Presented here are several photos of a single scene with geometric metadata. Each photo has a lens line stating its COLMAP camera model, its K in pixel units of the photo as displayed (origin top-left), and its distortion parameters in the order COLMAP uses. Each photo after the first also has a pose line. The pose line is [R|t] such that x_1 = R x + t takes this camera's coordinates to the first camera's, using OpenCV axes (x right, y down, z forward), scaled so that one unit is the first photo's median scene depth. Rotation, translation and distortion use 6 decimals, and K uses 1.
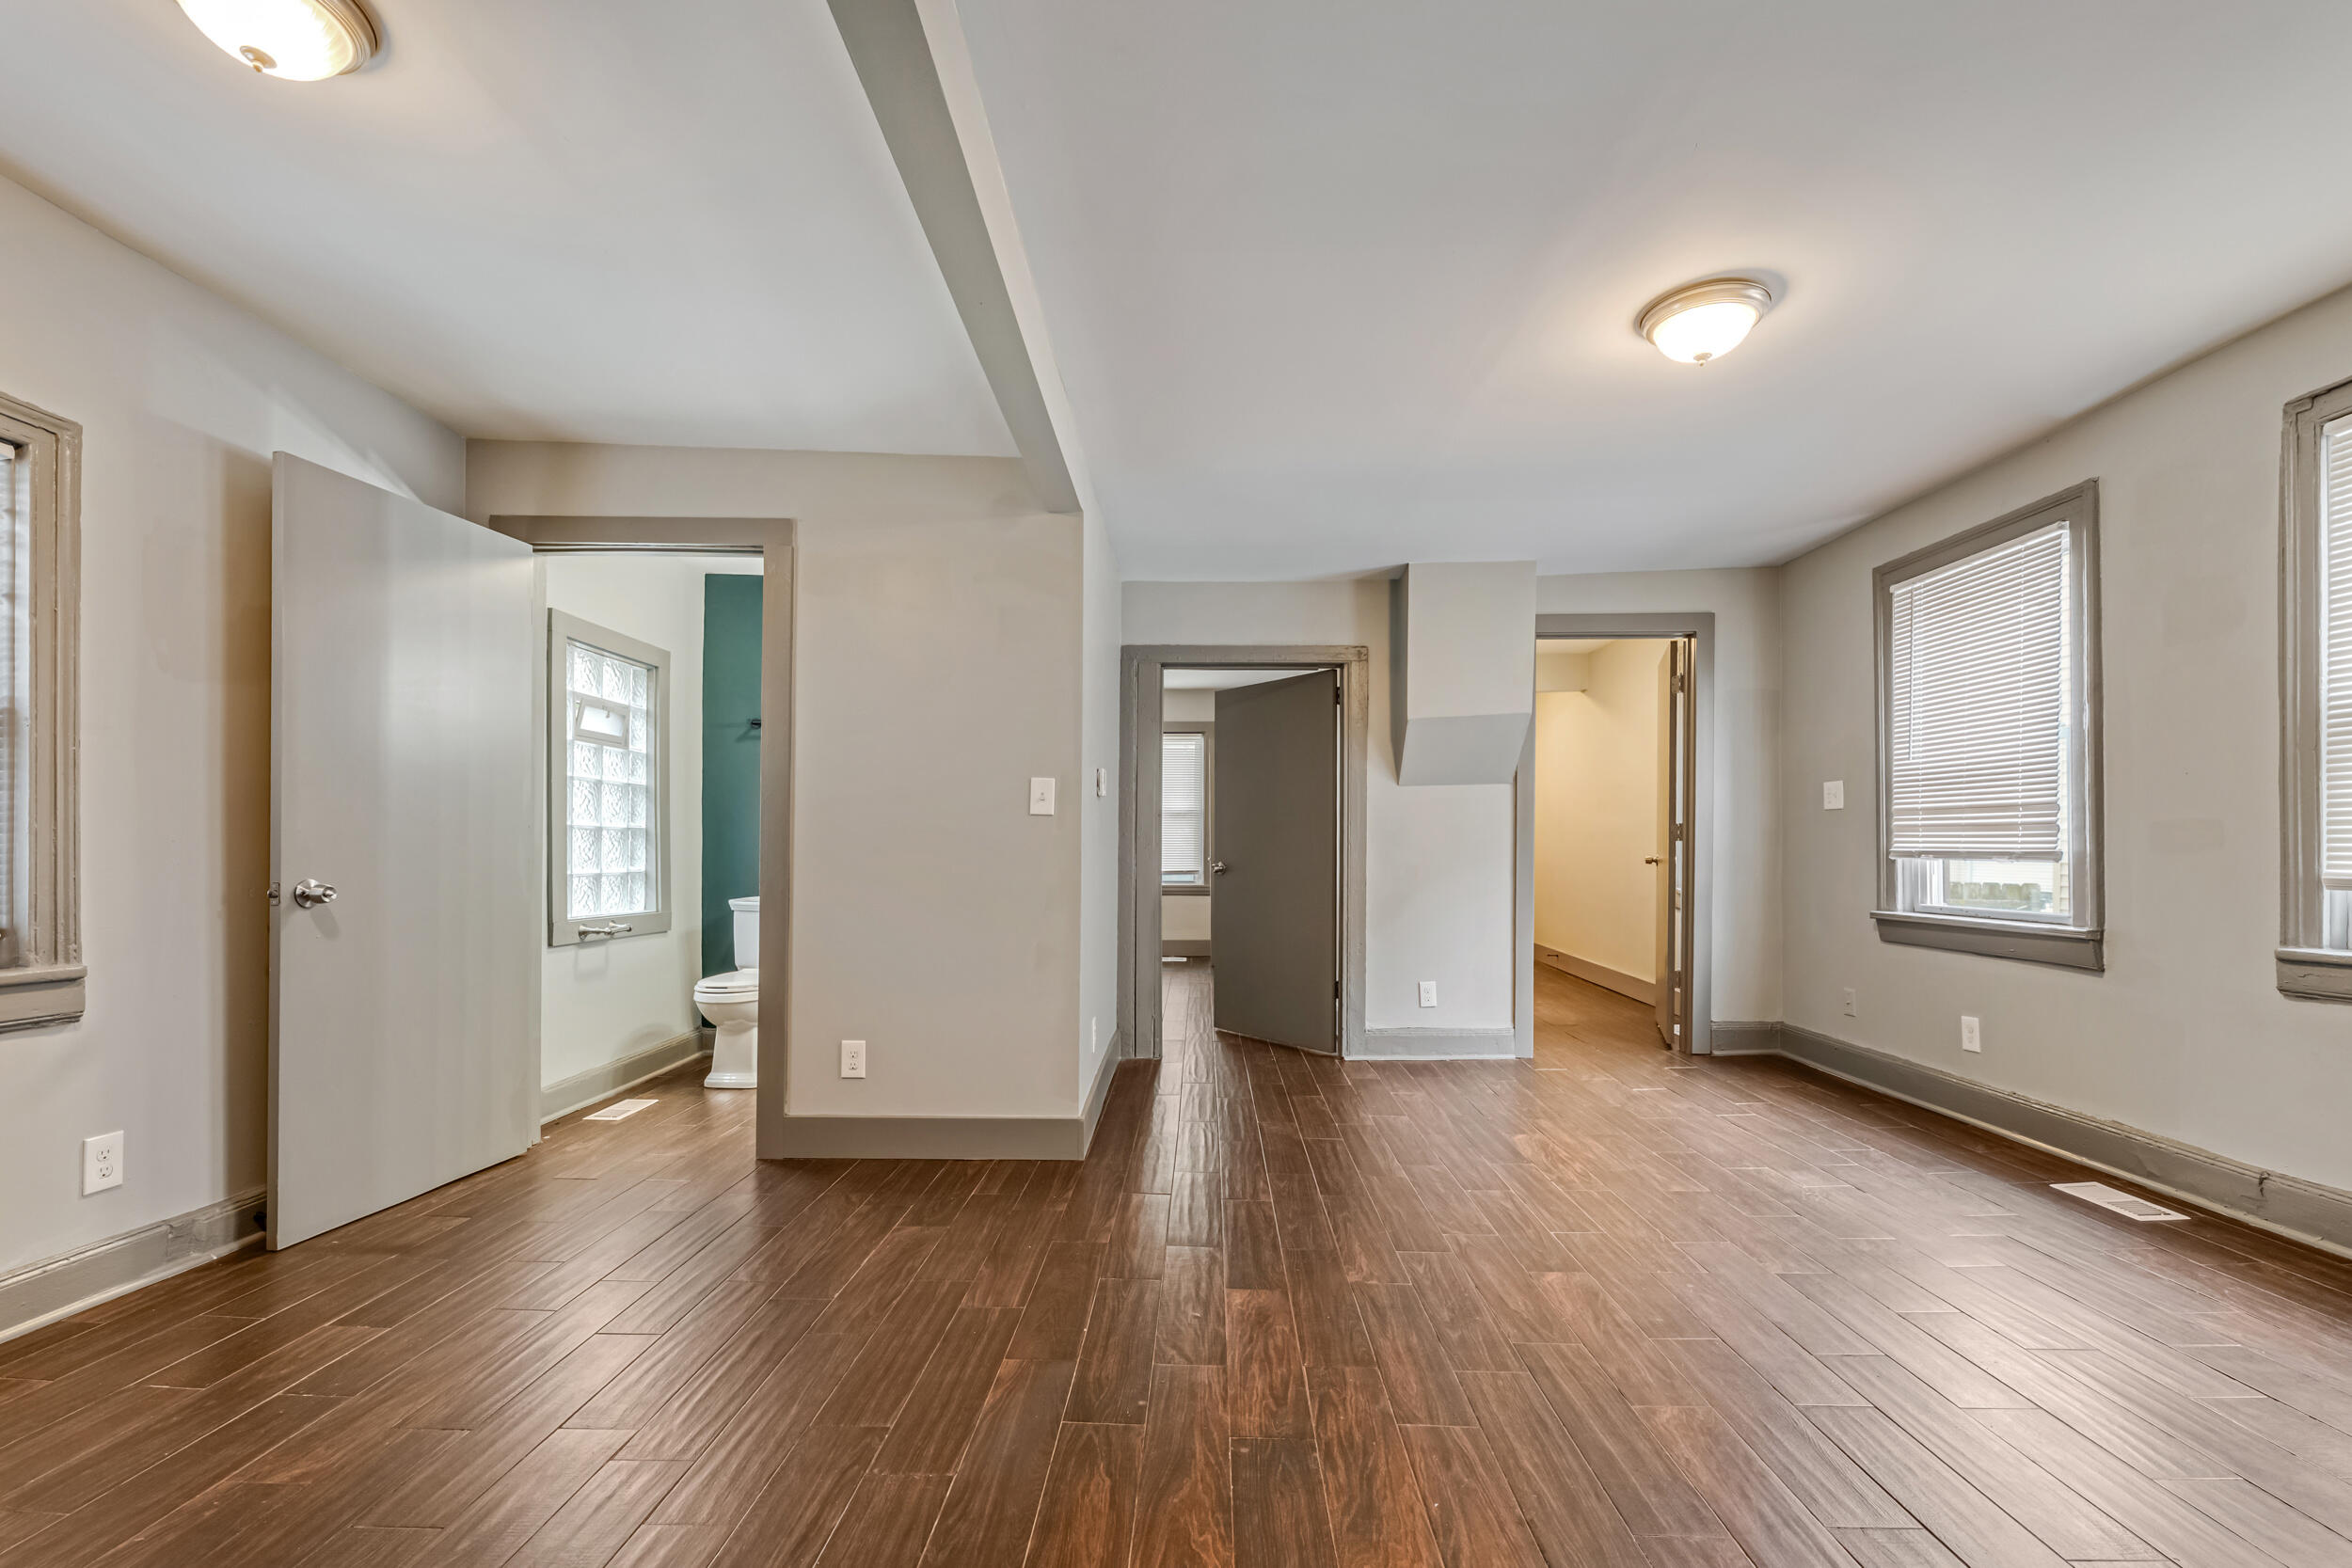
lens RADIAL K [[972.3, 0, 1195.1], [0, 972.3, 856.8], [0, 0, 1]] dist [0.000024, -0.000119]
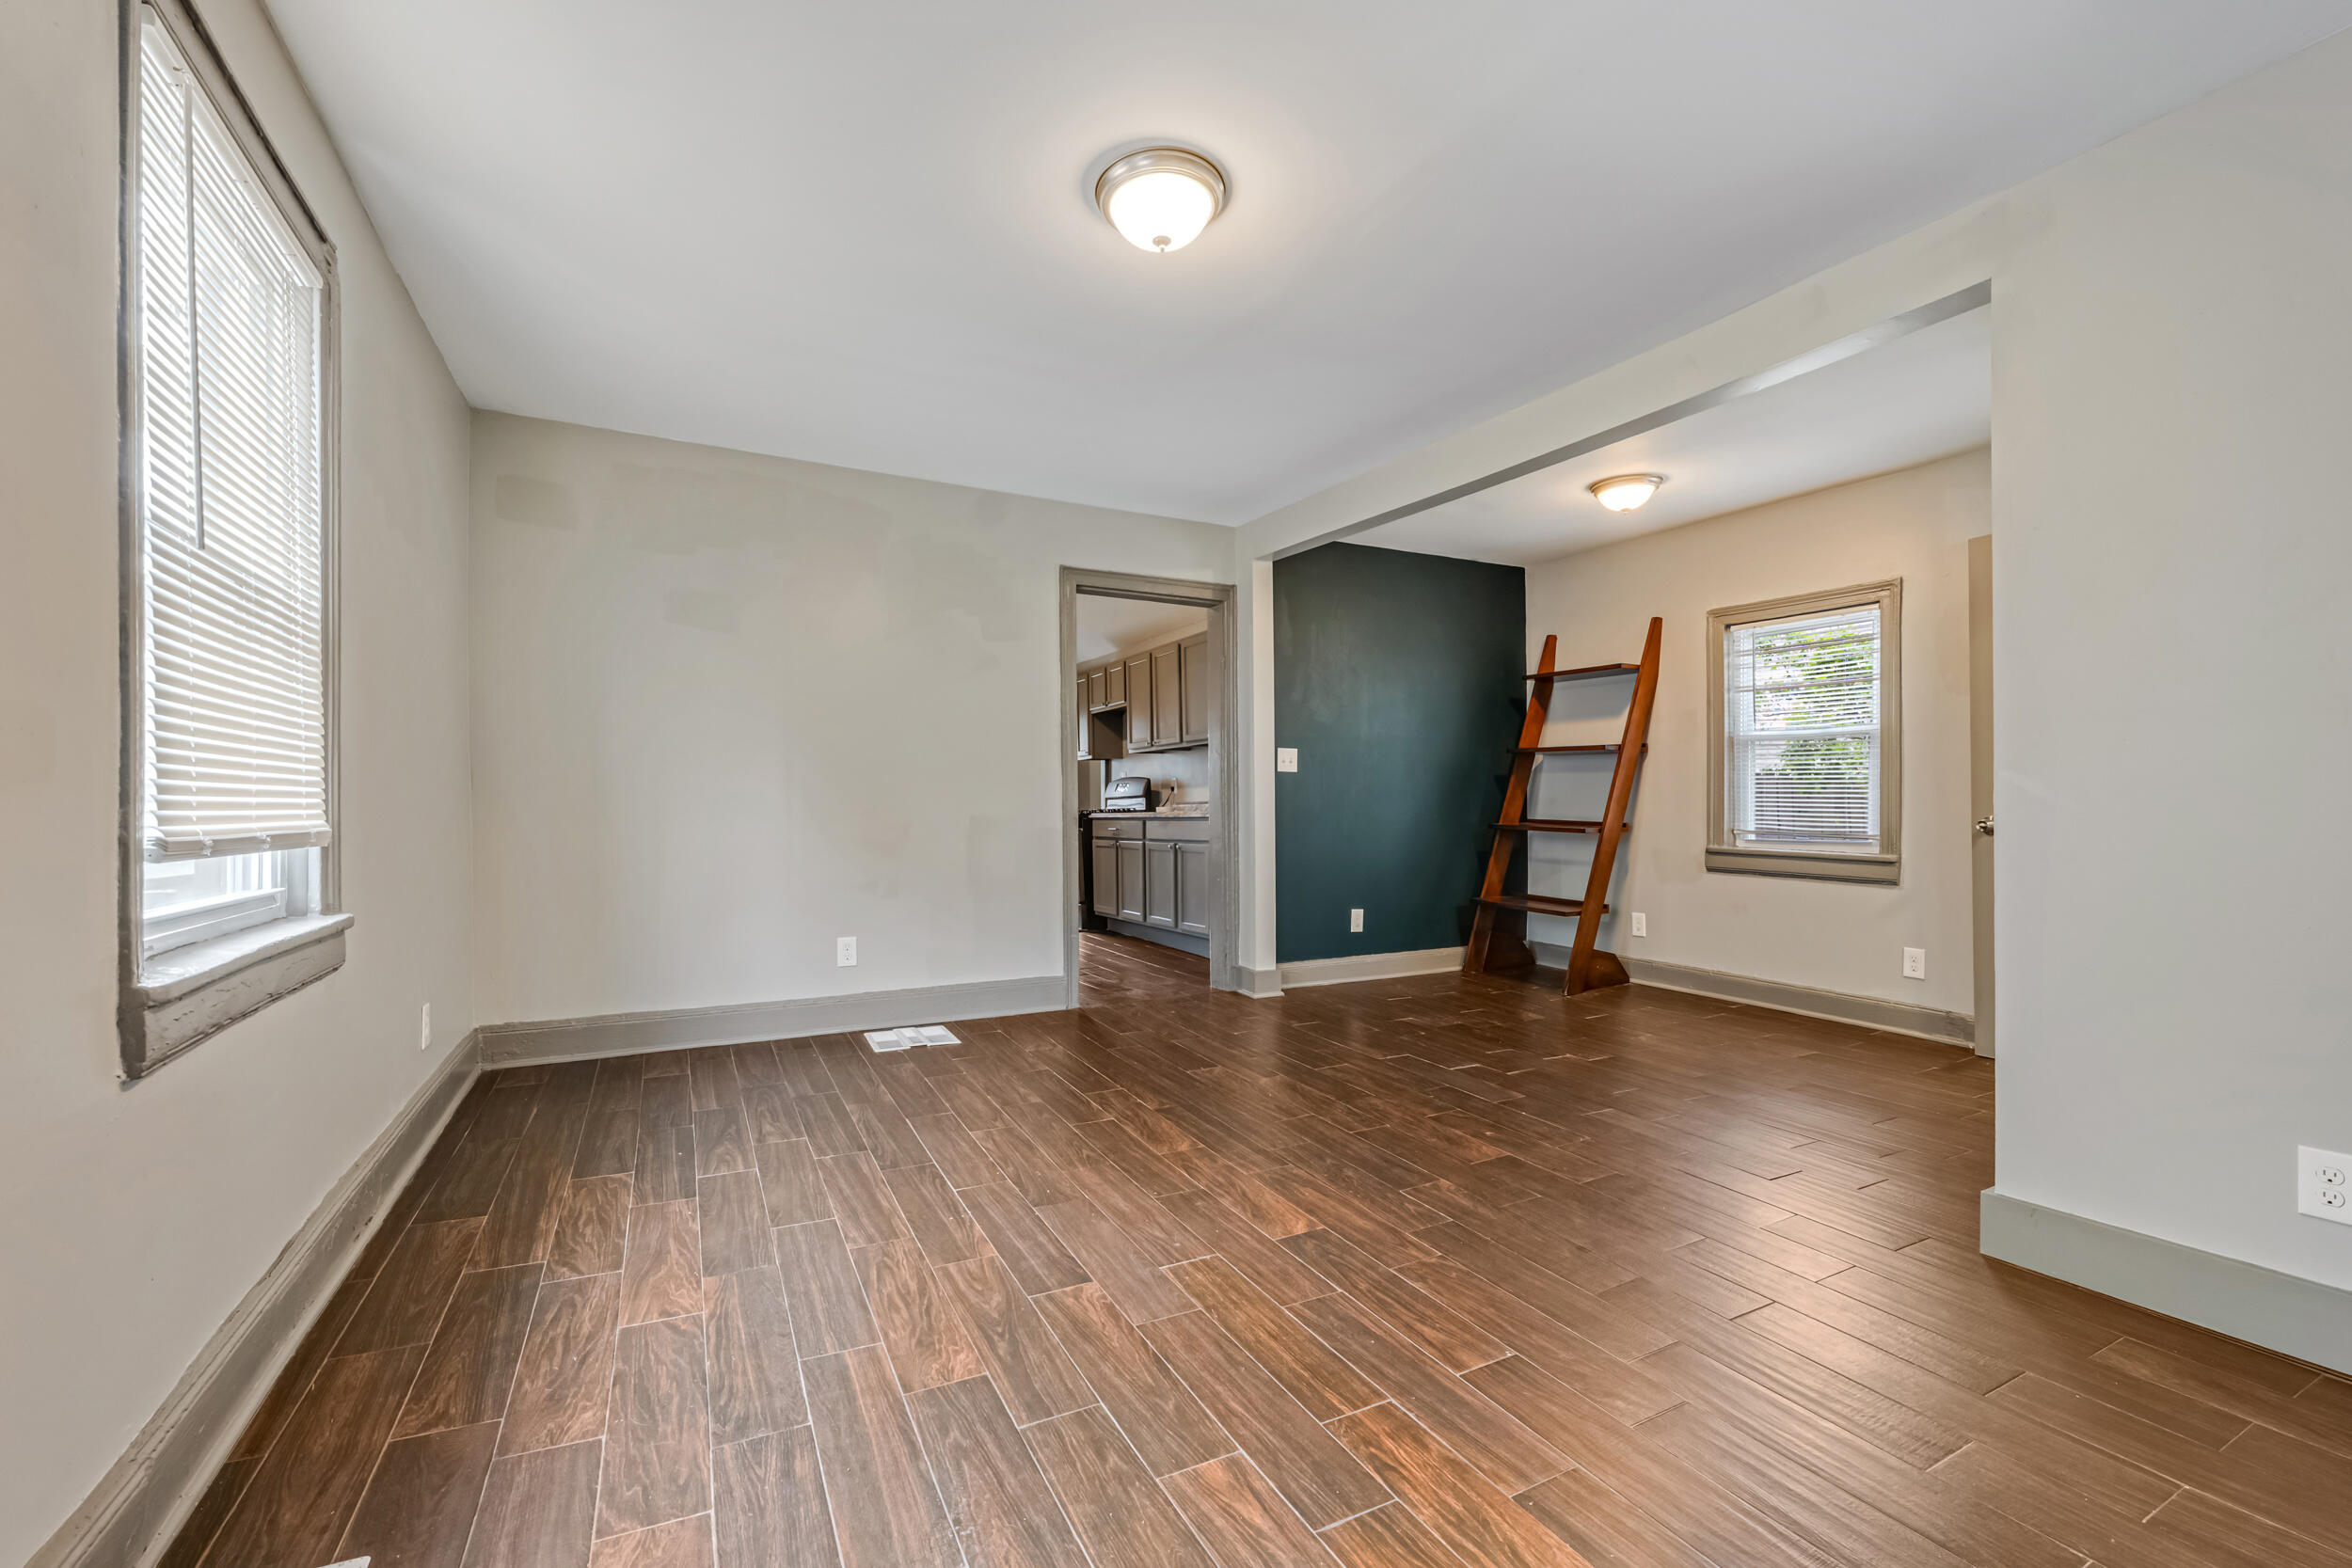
lens RADIAL K [[972.3, 0, 1174.6], [0, 972.3, 797.1], [0, 0, 1]] dist [0.000024, -0.000119]
pose [[-0.879639, -0.001049, -0.475641, 0.597569], [0.000485, 0.999995, -0.003102, -0.001811], [0.475642, -0.002959, -0.879634, 1.138195]]
